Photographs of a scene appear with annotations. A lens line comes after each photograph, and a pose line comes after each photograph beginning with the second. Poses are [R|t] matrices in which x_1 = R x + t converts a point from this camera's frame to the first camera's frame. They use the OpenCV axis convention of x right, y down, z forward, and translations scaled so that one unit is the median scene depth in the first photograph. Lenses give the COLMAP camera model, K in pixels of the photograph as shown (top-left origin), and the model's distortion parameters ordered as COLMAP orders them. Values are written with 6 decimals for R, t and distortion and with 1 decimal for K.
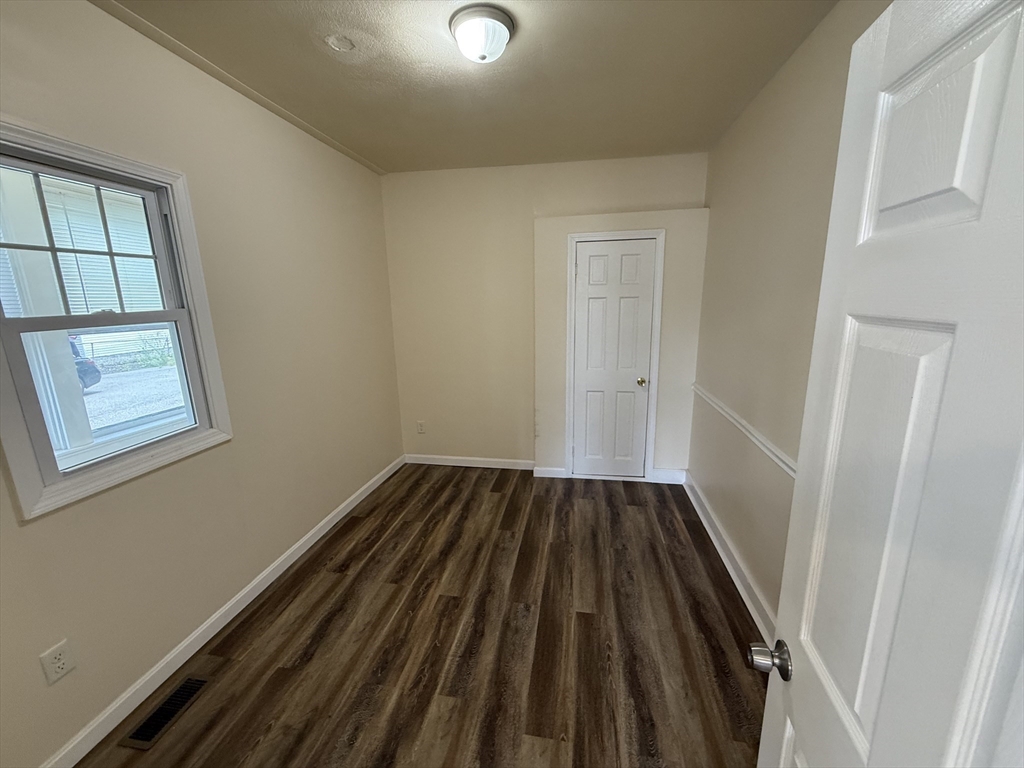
lens RADIAL K [[408.8, 0, 510.3], [0, 408.8, 382.8], [0, 0, 1]] dist [0.000435, 0.000511]
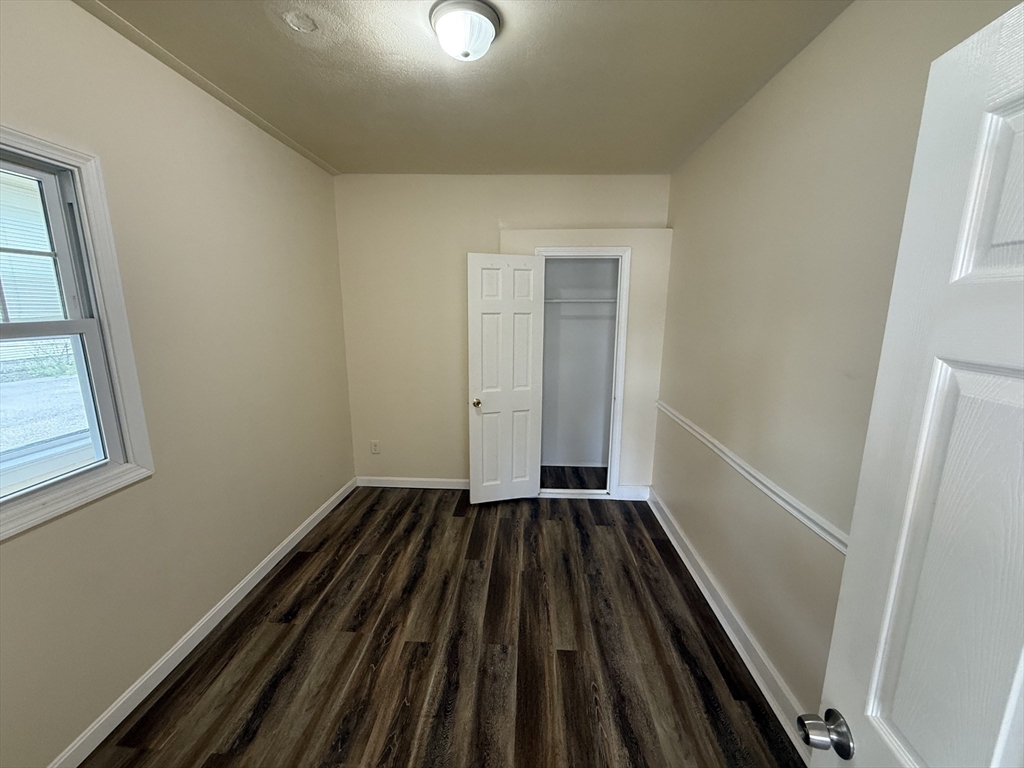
lens RADIAL K [[408.8, 0, 510.3], [0, 408.8, 382.8], [0, 0, 1]] dist [0.000435, 0.000511]
pose [[0.991629, 0.002149, 0.129102, -0.065929], [0.000921, 0.999718, -0.023717, -0.028422], [-0.129117, 0.023637, 0.991348, 0.073184]]
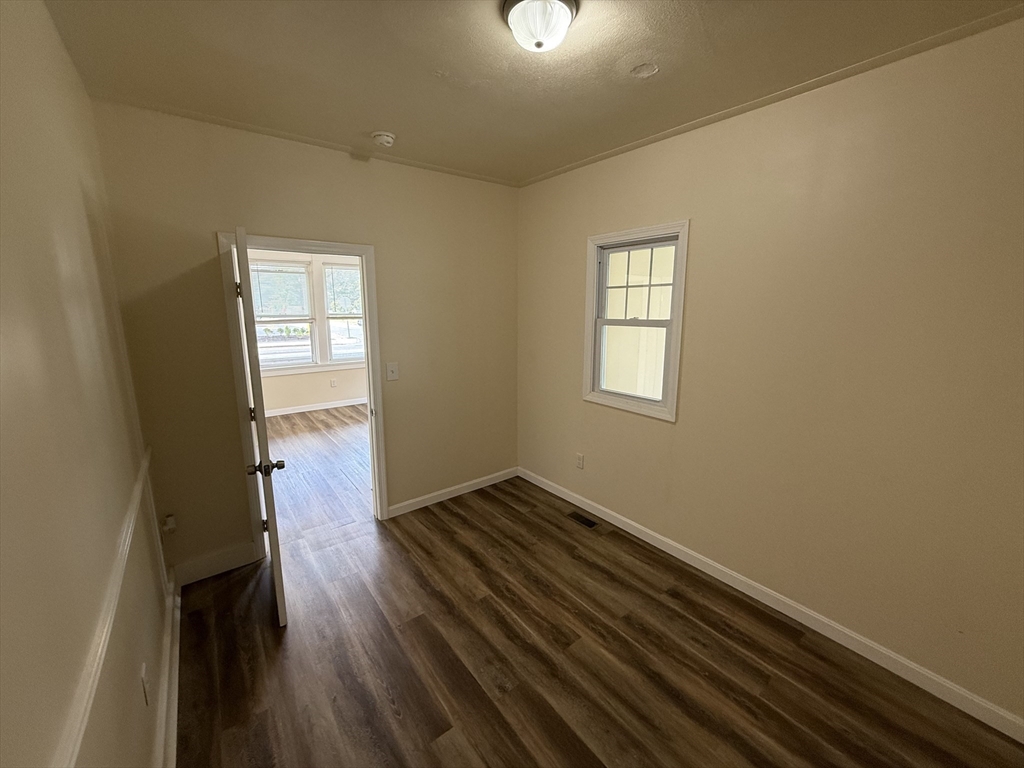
lens RADIAL K [[408.8, 0, 510.3], [0, 408.8, 382.8], [0, 0, 1]] dist [0.000435, 0.000511]
pose [[-0.679074, 0.150907, -0.718391, 0.546716], [-0.143890, 0.932292, 0.331855, -0.319647], [0.719829, 0.328723, -0.611381, 1.340154]]
